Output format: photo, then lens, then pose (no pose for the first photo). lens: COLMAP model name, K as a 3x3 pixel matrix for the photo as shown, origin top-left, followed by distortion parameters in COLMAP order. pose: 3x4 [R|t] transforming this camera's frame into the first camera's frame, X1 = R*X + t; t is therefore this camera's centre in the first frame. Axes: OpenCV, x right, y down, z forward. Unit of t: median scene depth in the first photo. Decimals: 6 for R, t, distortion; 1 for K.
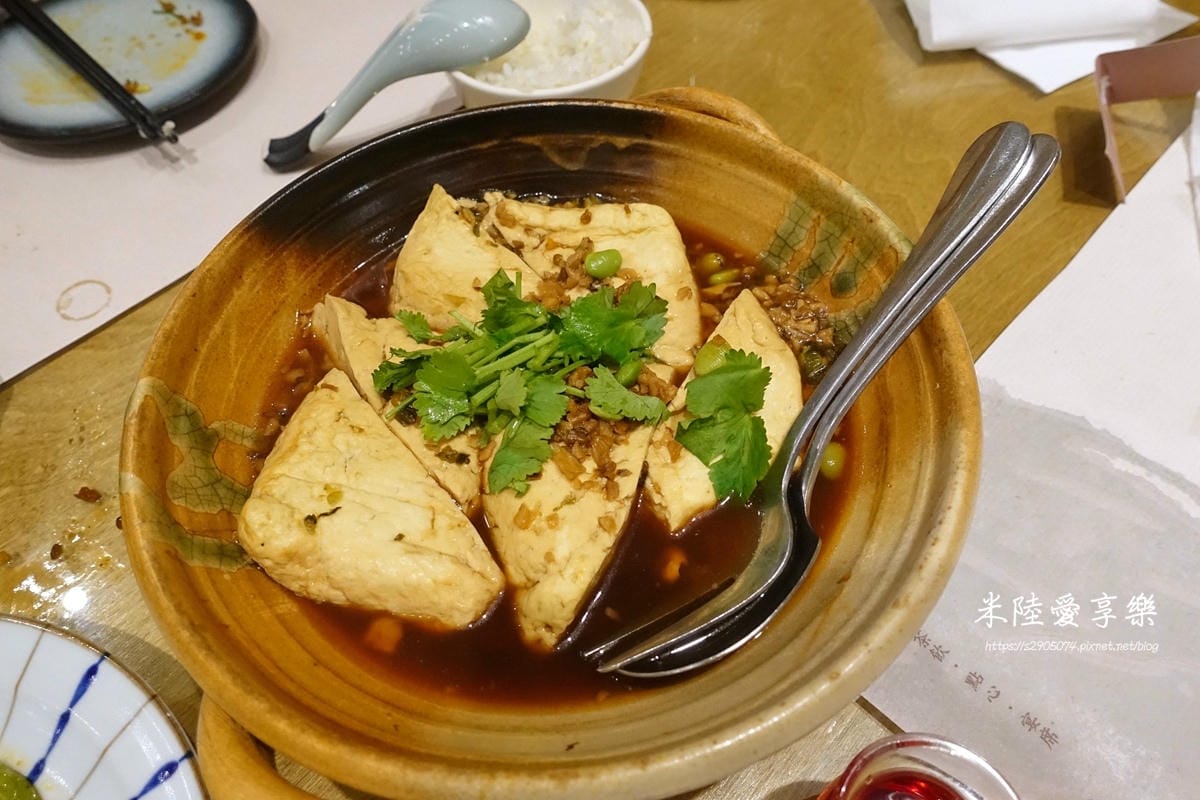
lens RADIAL K [[801.6, 0, 600.0], [0, 801.6, 400.0], [0, 0, 1]] dist [0.006437, -0.004139]
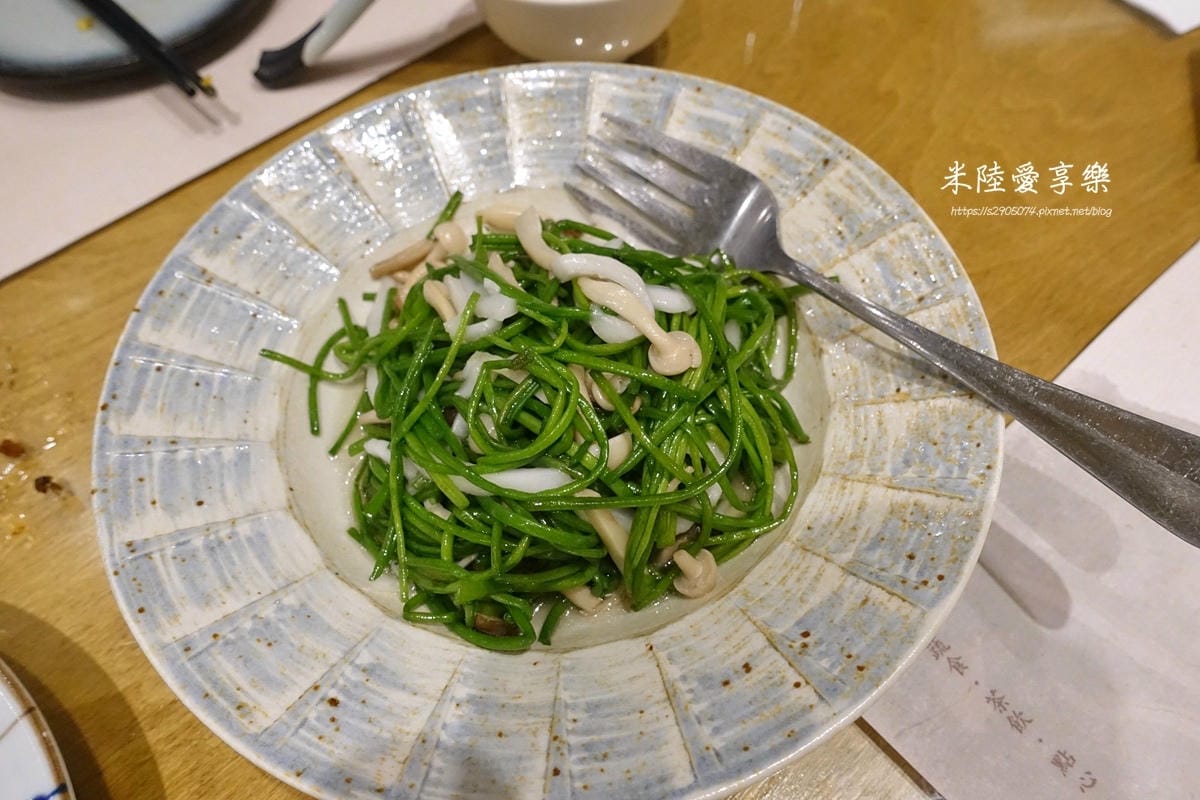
lens RADIAL K [[801.6, 0, 600.0], [0, 801.6, 400.0], [0, 0, 1]] dist [0.006437, -0.004139]
pose [[0.997097, 0.060097, -0.046752, 0.022494], [-0.057981, 0.997287, 0.045362, -0.007440], [0.049351, -0.042519, 0.997876, 0.148223]]
